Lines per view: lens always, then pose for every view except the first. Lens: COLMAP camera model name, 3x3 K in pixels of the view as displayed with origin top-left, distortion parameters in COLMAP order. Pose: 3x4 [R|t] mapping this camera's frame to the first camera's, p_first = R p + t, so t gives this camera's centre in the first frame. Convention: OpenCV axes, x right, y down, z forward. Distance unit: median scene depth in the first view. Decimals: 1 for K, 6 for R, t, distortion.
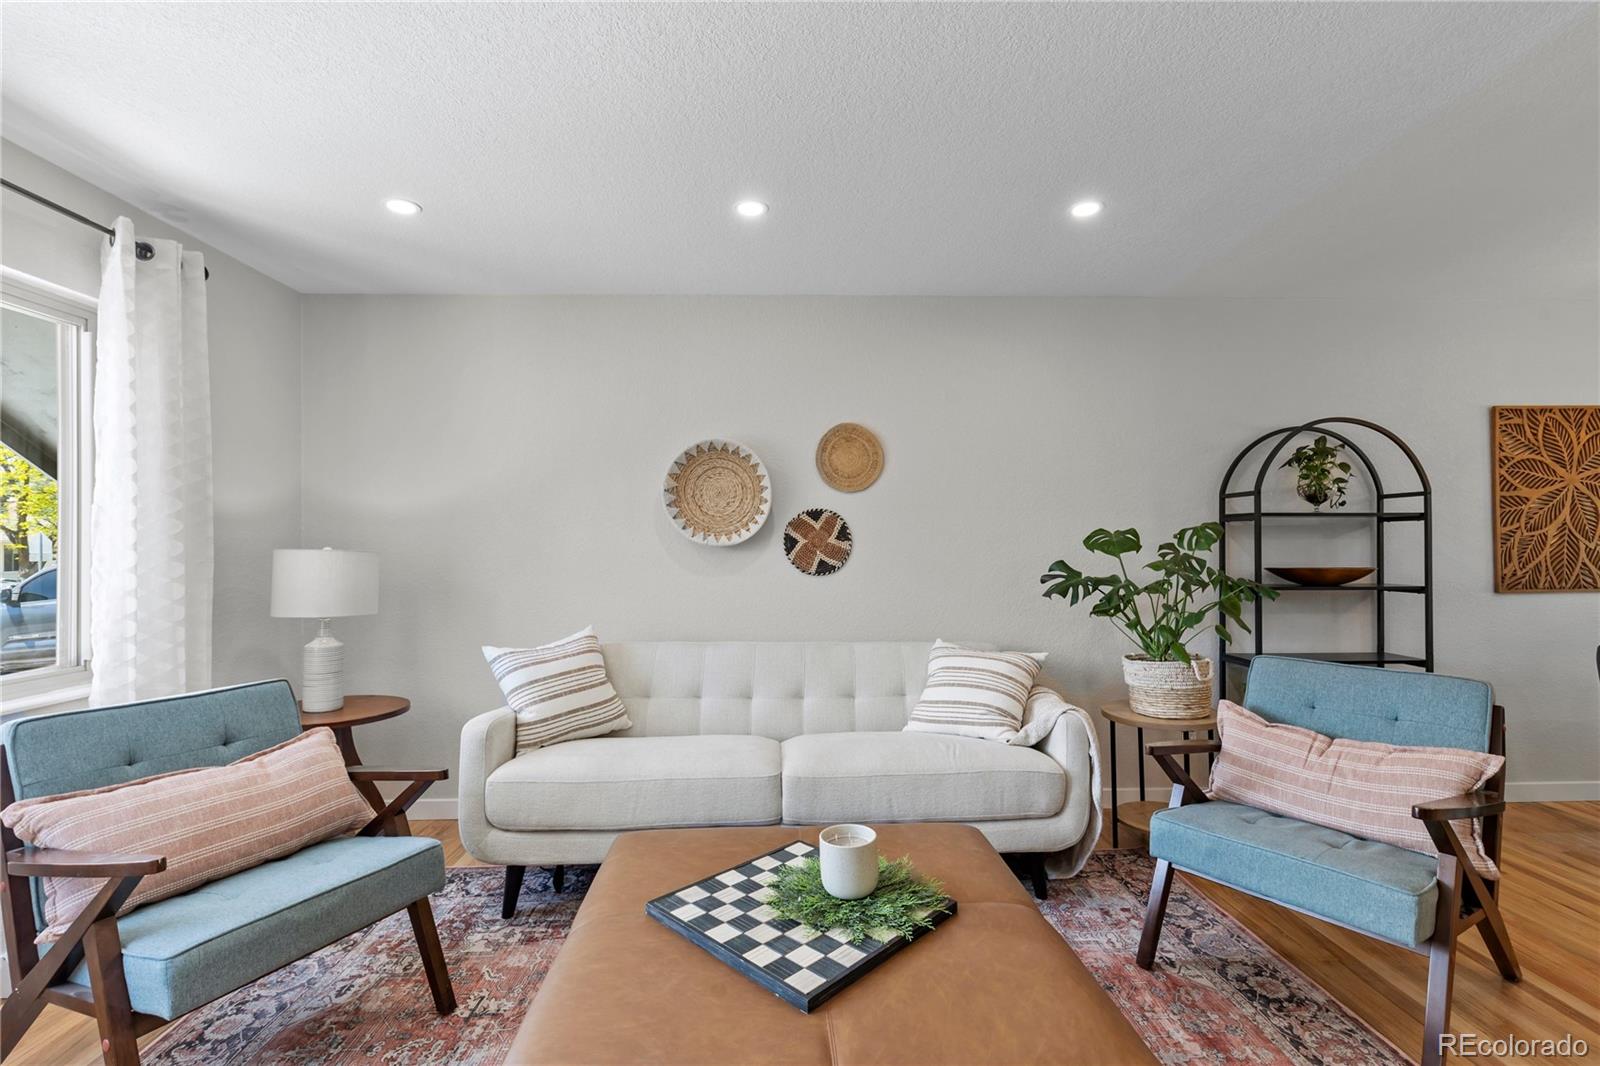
lens RADIAL K [[722.7, 0, 796.7], [0, 722.7, 540.2], [0, 0, 1]] dist [0.004753, -0.002718]
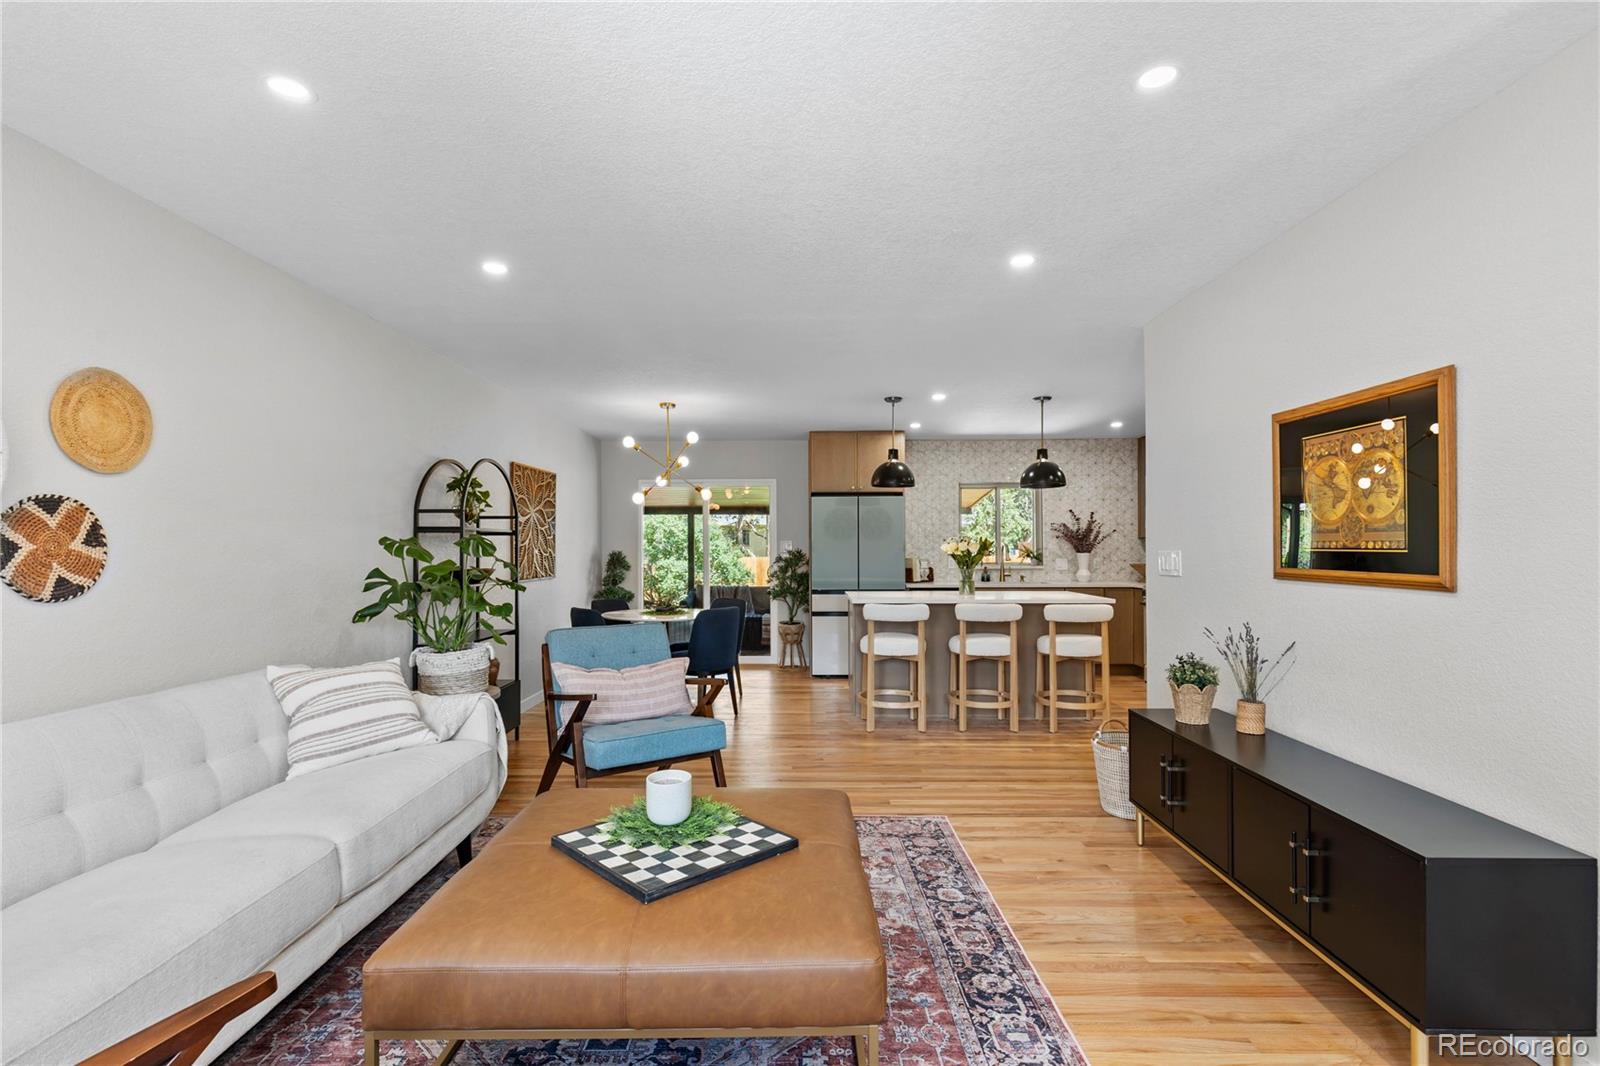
lens RADIAL K [[722.7, 0, 799.7], [0, 722.7, 552.8], [0, 0, 1]] dist [0.004753, -0.002718]
pose [[0.041801, -0.001286, 0.999125, -0.573467], [-0.005030, 0.999986, 0.001497, 0.002315], [-0.999113, -0.005089, 0.041794, 0.340171]]
